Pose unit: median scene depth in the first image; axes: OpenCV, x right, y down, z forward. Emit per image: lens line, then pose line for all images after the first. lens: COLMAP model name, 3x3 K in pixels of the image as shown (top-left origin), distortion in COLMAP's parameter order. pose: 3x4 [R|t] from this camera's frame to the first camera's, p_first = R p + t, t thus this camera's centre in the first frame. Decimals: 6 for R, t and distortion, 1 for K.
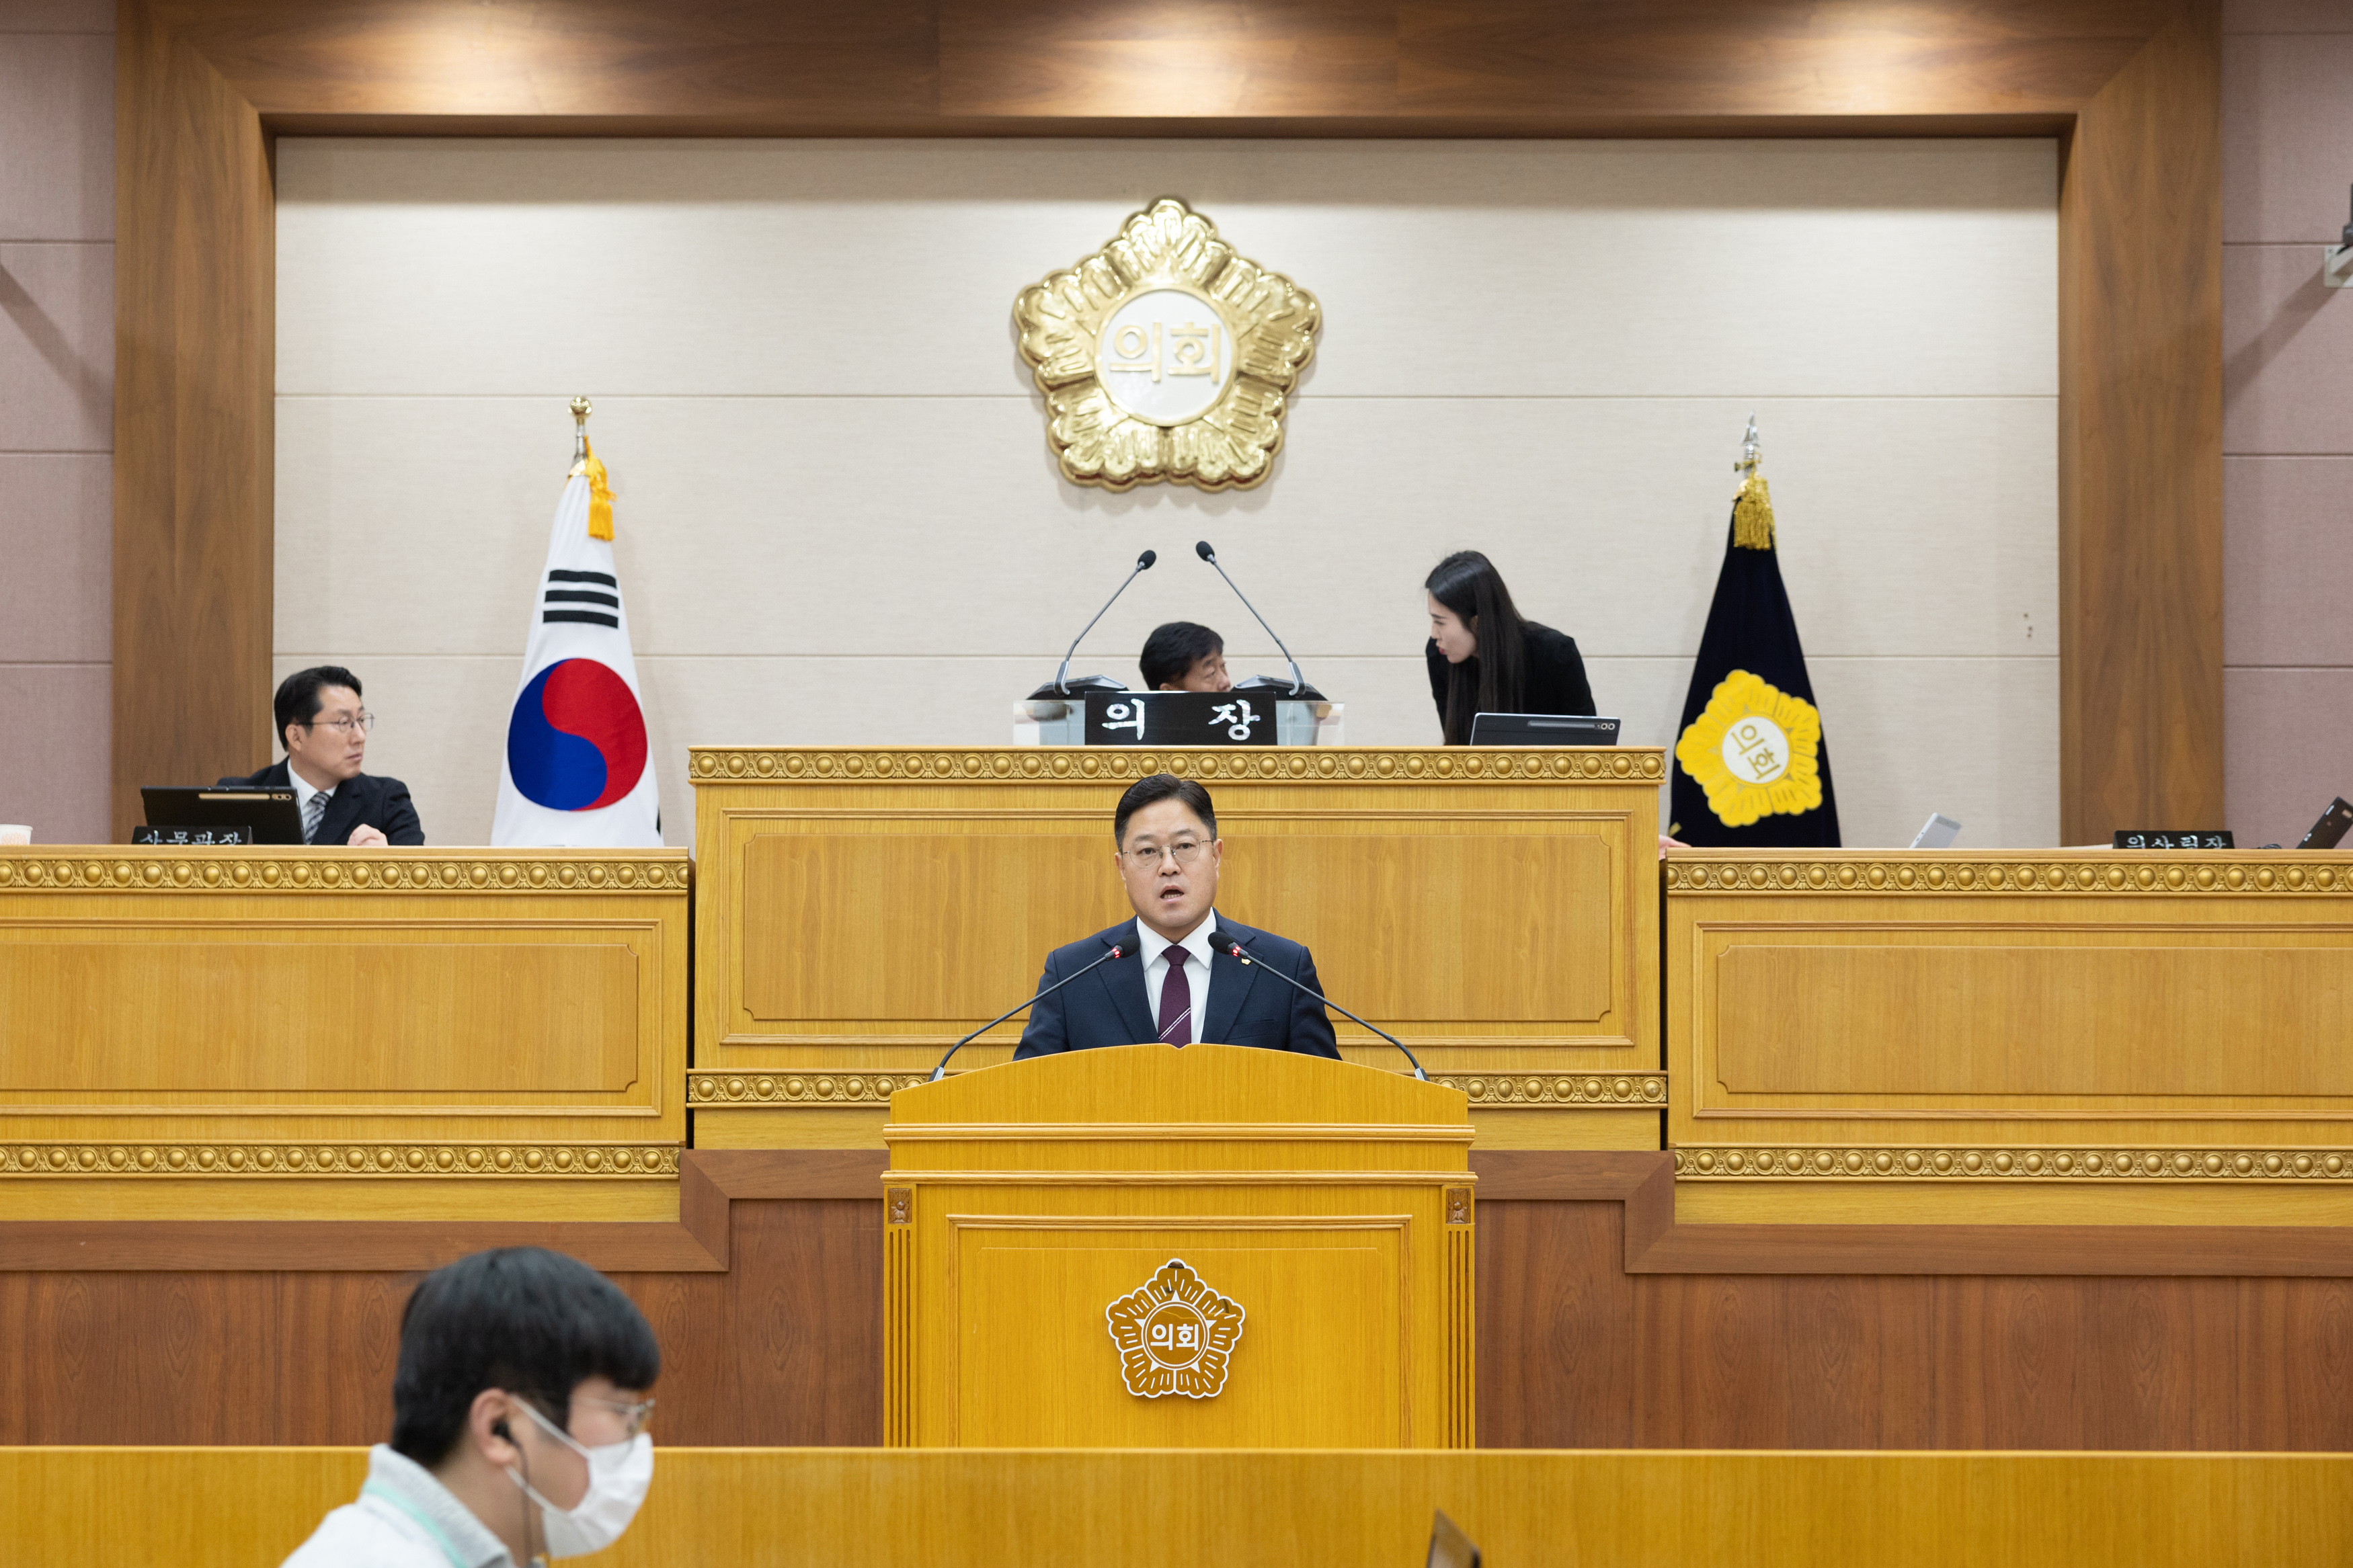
lens RADIAL K [[3868.9, 0, 1080.3], [0, 3868.9, 1041.1], [0, 0, 1]] dist [0.023276, 0.044577]
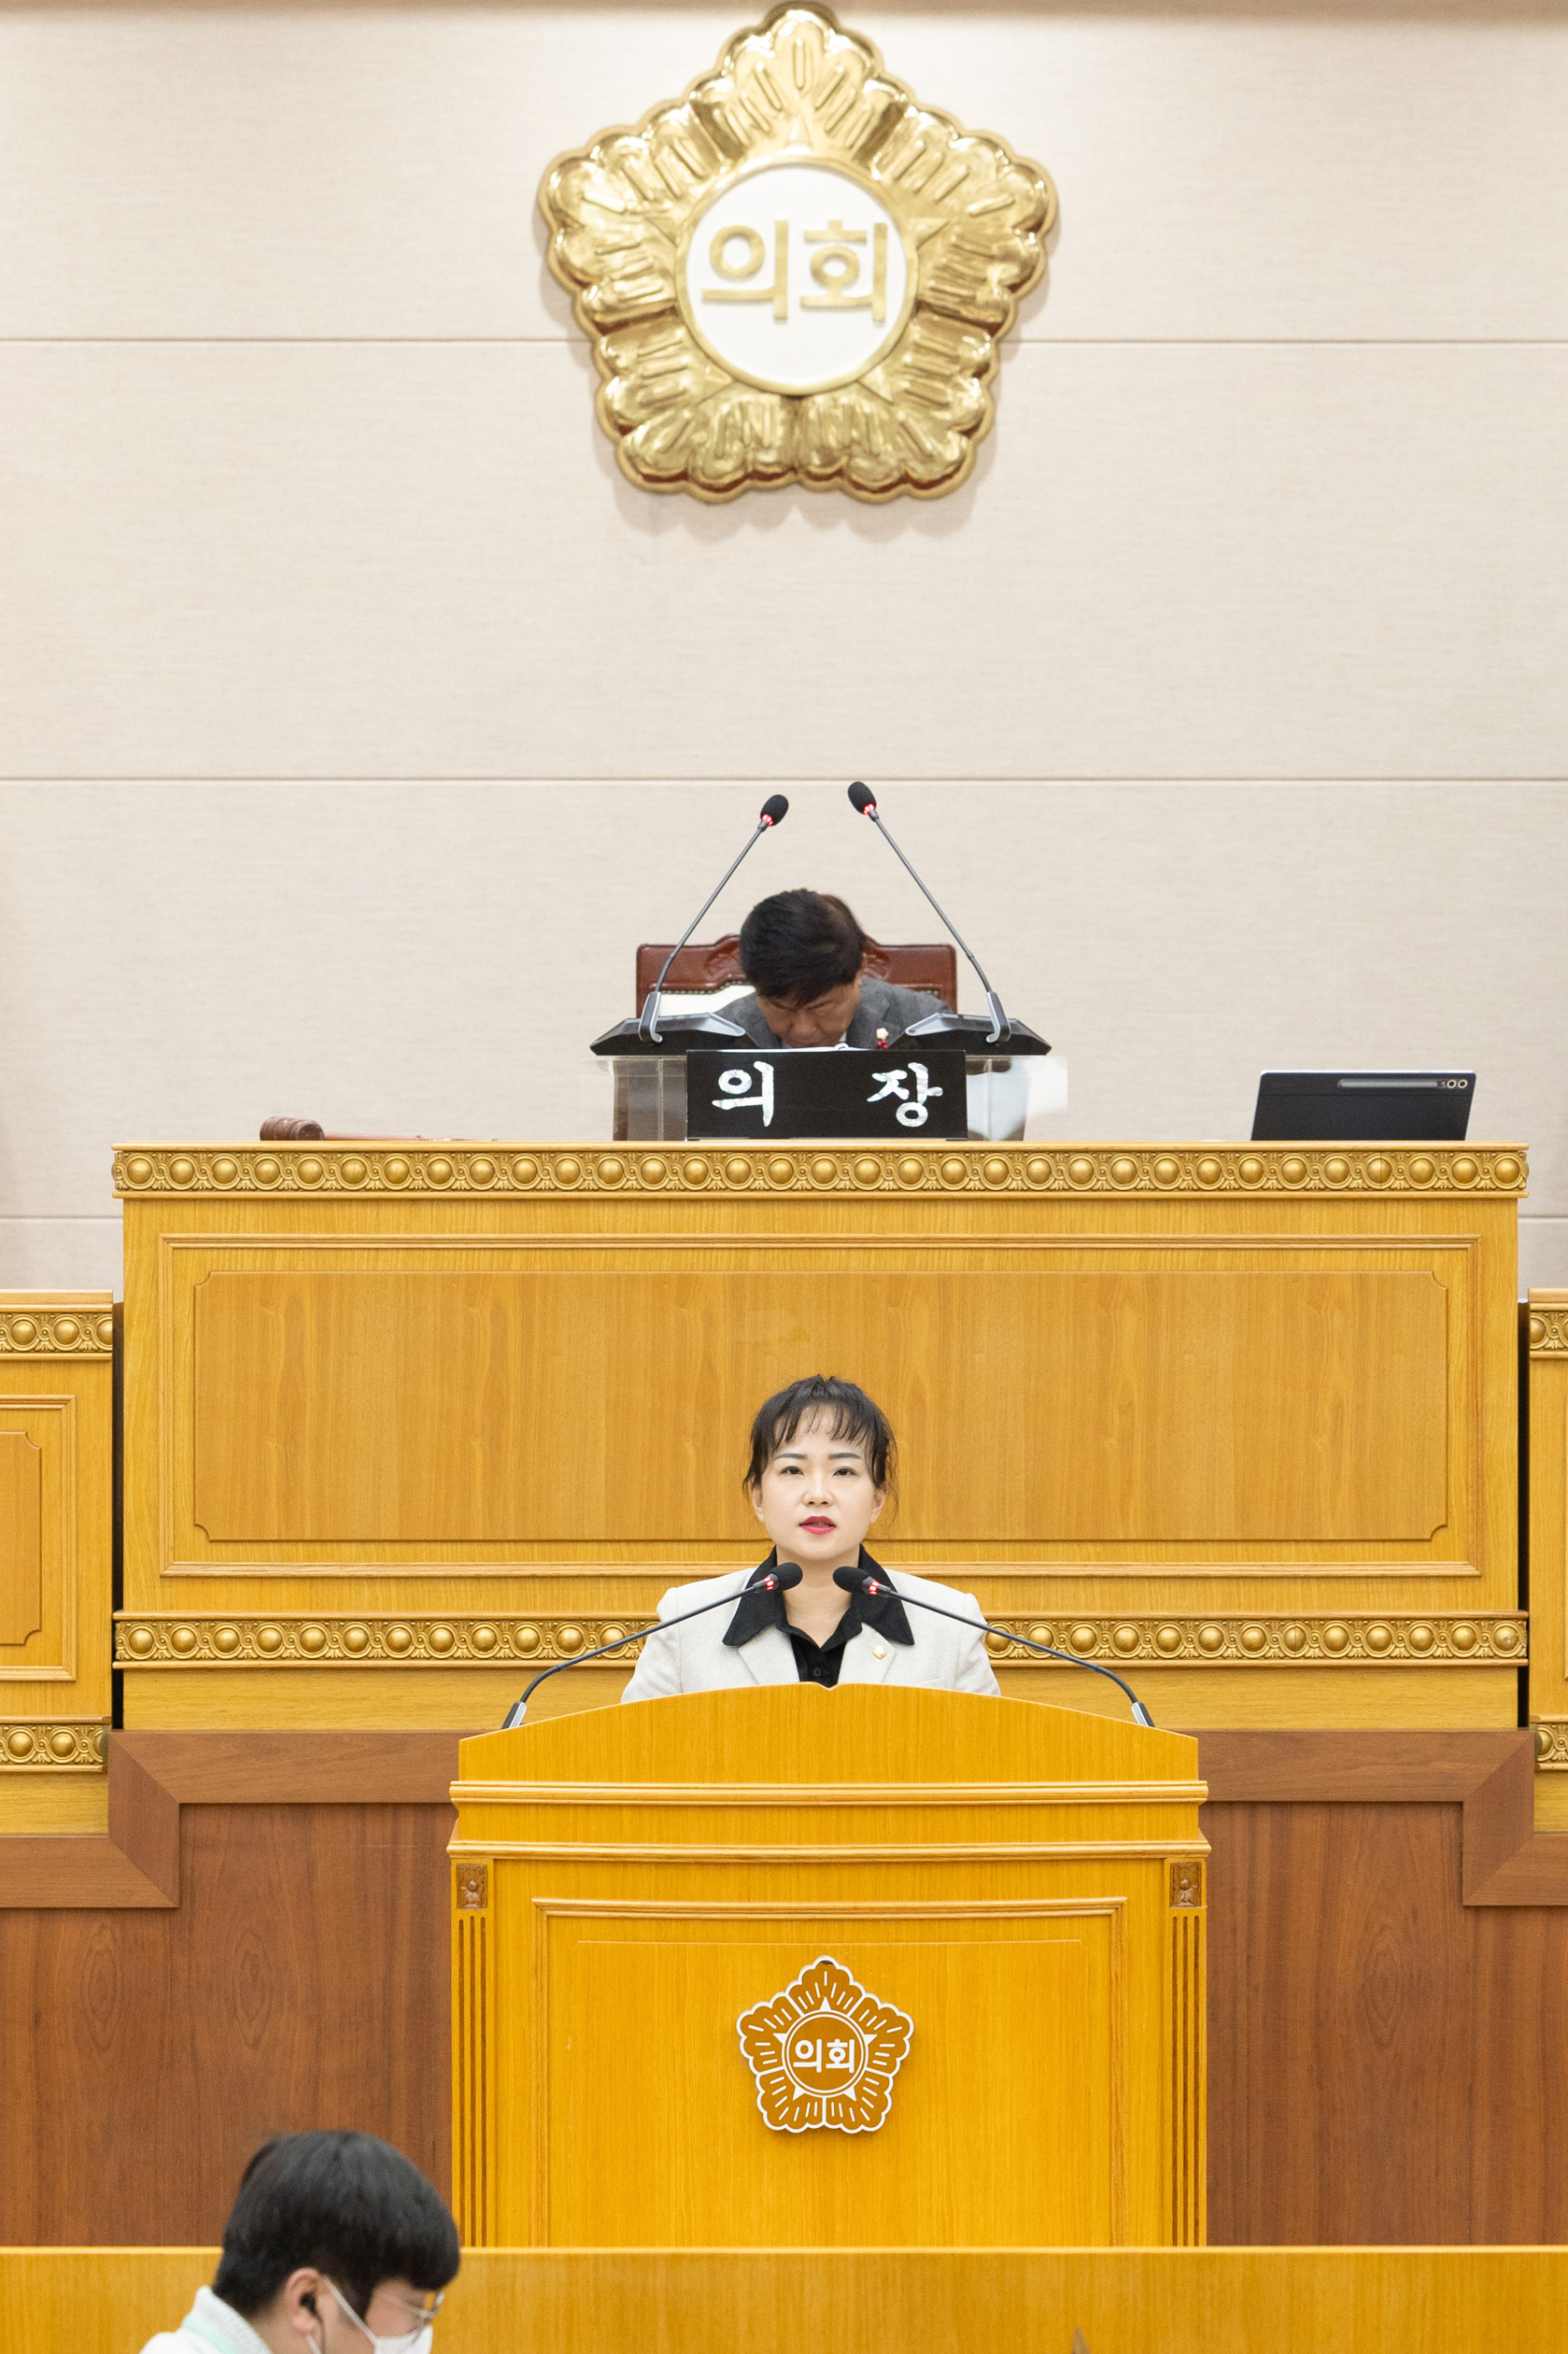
lens RADIAL K [[10758.3, 0, 681.8], [0, 10758.3, 1175.3], [0, 0, 1]] dist [0.029415, -8.061877]
pose [[0.999883, -0.002974, 0.014992, -0.028669], [0.002341, 0.999112, 0.042075, -0.151257], [-0.015103, -0.042035, 0.999002, -0.916444]]
